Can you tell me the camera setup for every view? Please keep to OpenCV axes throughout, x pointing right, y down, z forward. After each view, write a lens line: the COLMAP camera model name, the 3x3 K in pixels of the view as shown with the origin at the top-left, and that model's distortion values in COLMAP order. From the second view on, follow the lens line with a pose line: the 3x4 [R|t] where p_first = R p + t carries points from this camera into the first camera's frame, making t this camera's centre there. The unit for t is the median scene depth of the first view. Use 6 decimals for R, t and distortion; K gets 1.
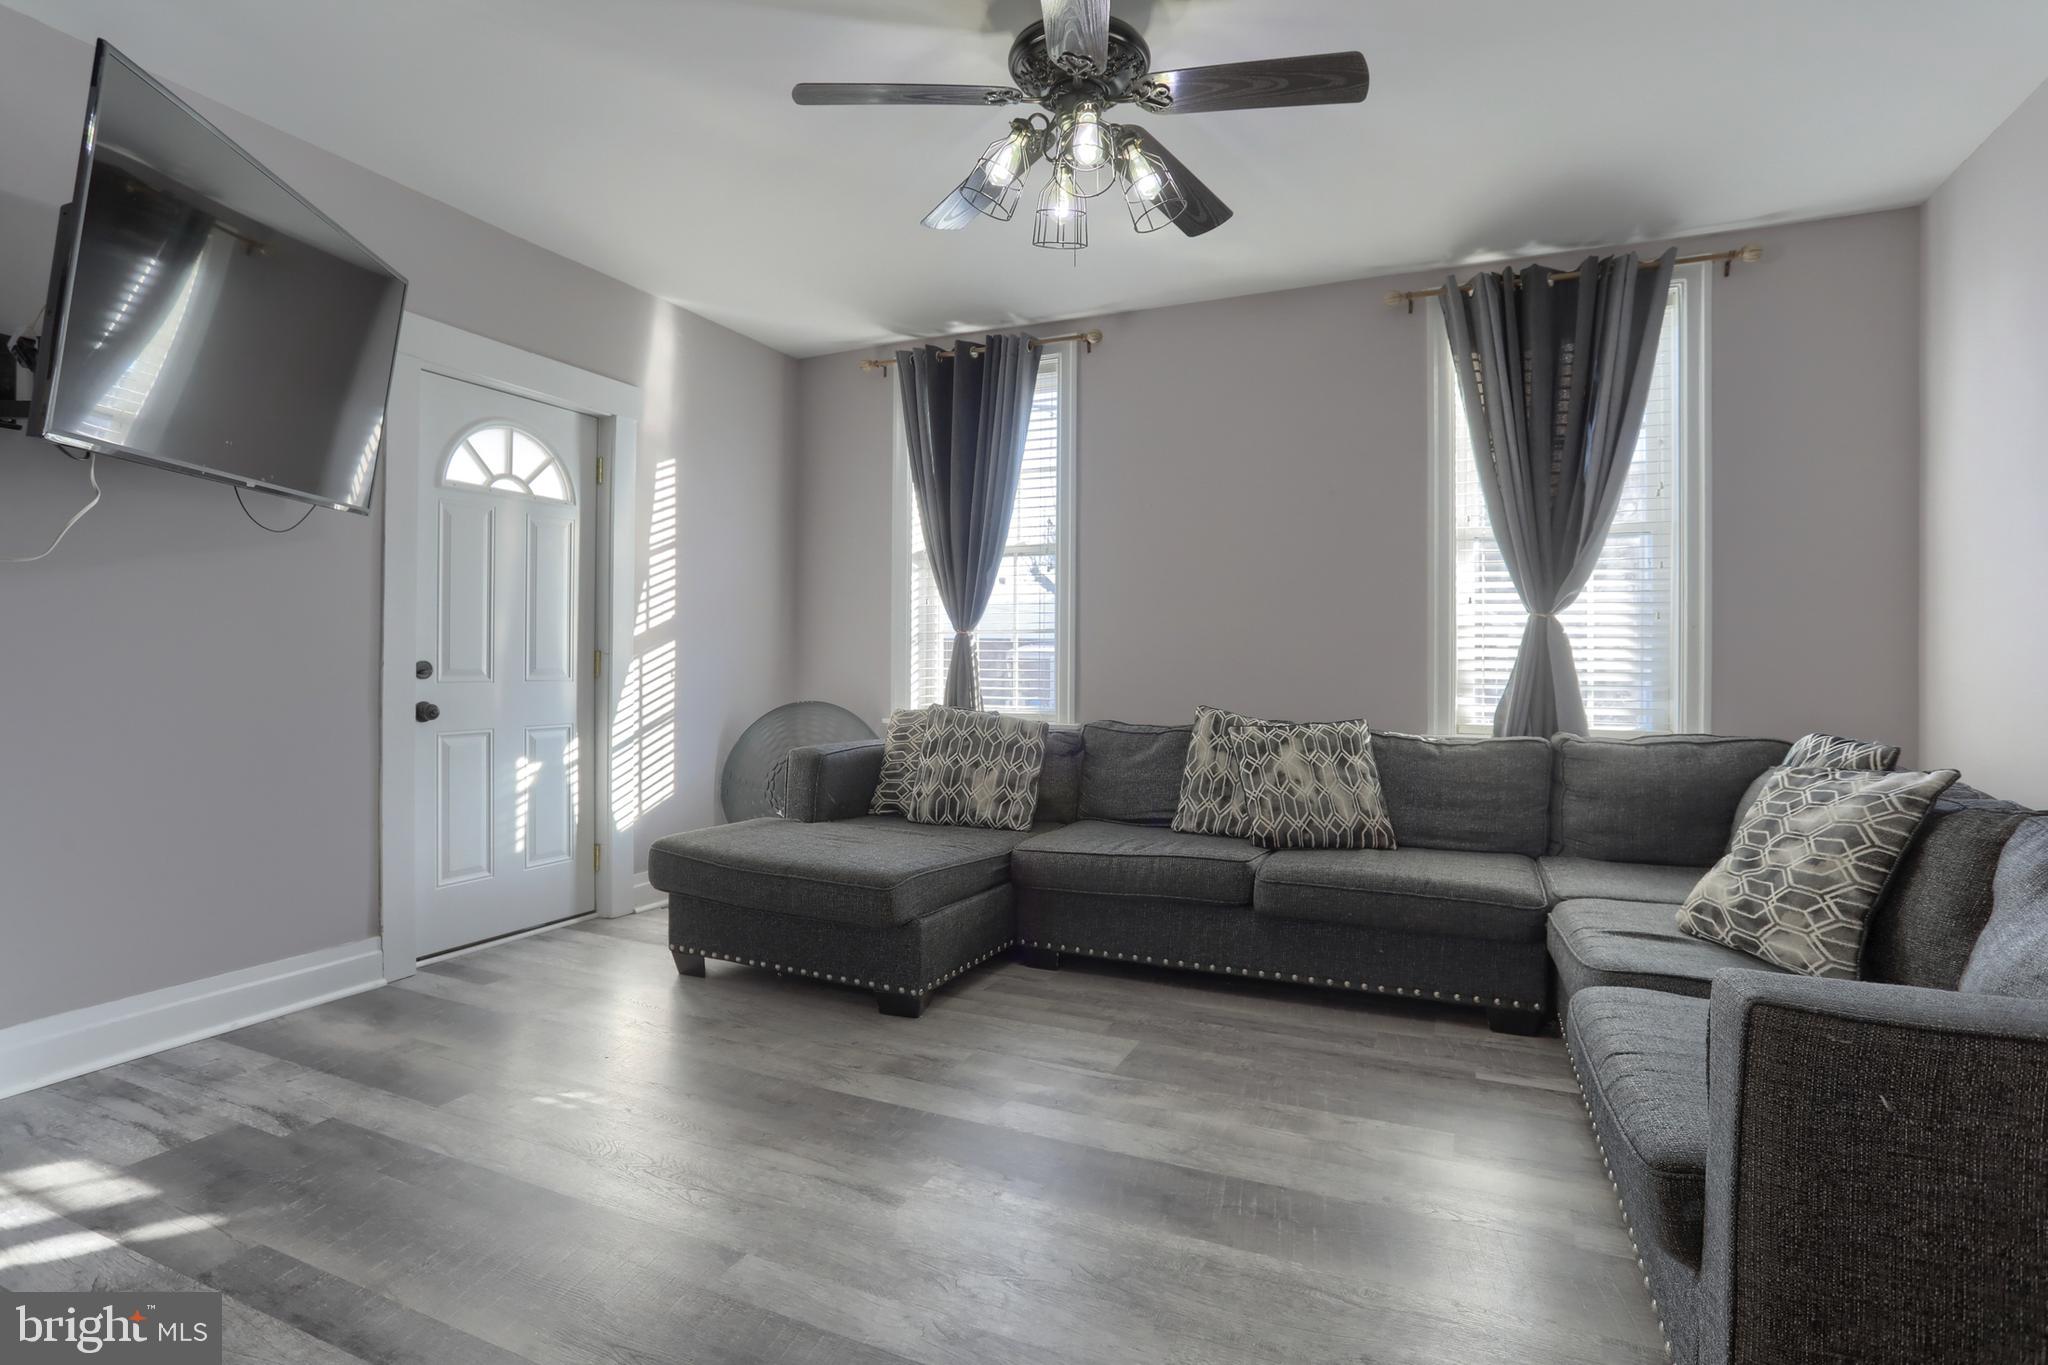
lens RADIAL K [[1006.9, 0, 1024.0], [0, 1006.9, 682.5], [0, 0, 1]] dist [-0.015039, 0.000535]
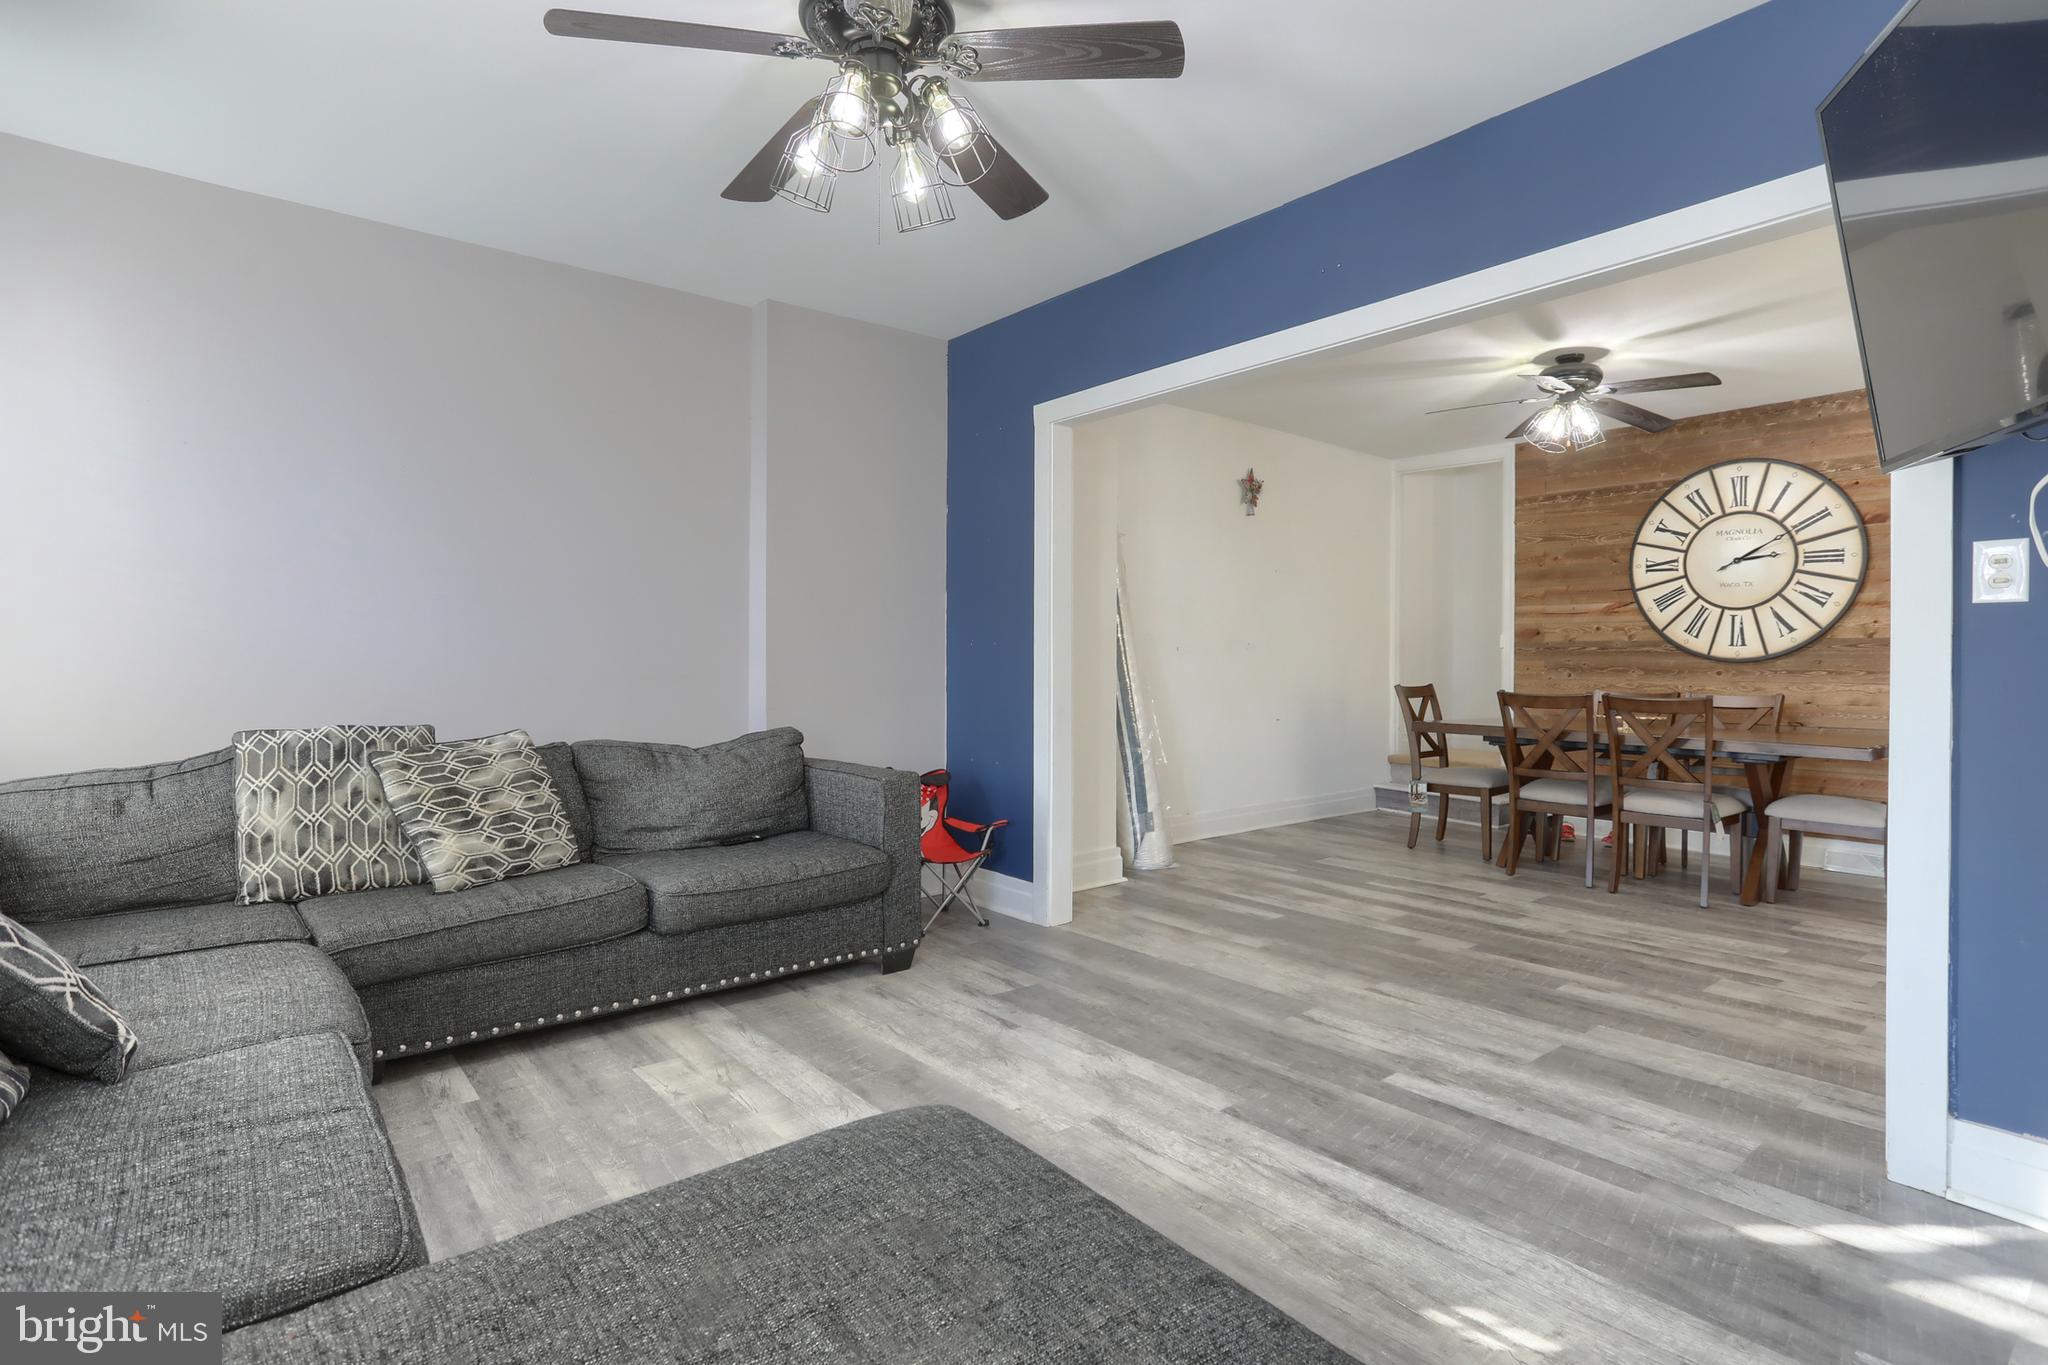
lens RADIAL K [[1006.9, 0, 1024.0], [0, 1006.9, 682.5], [0, 0, 1]] dist [-0.015039, 0.000535]
pose [[-0.900217, -0.018028, 0.435069, -0.518197], [-0.003800, 0.999430, 0.033552, -0.048444], [-0.435426, 0.028551, -0.899772, 1.943196]]
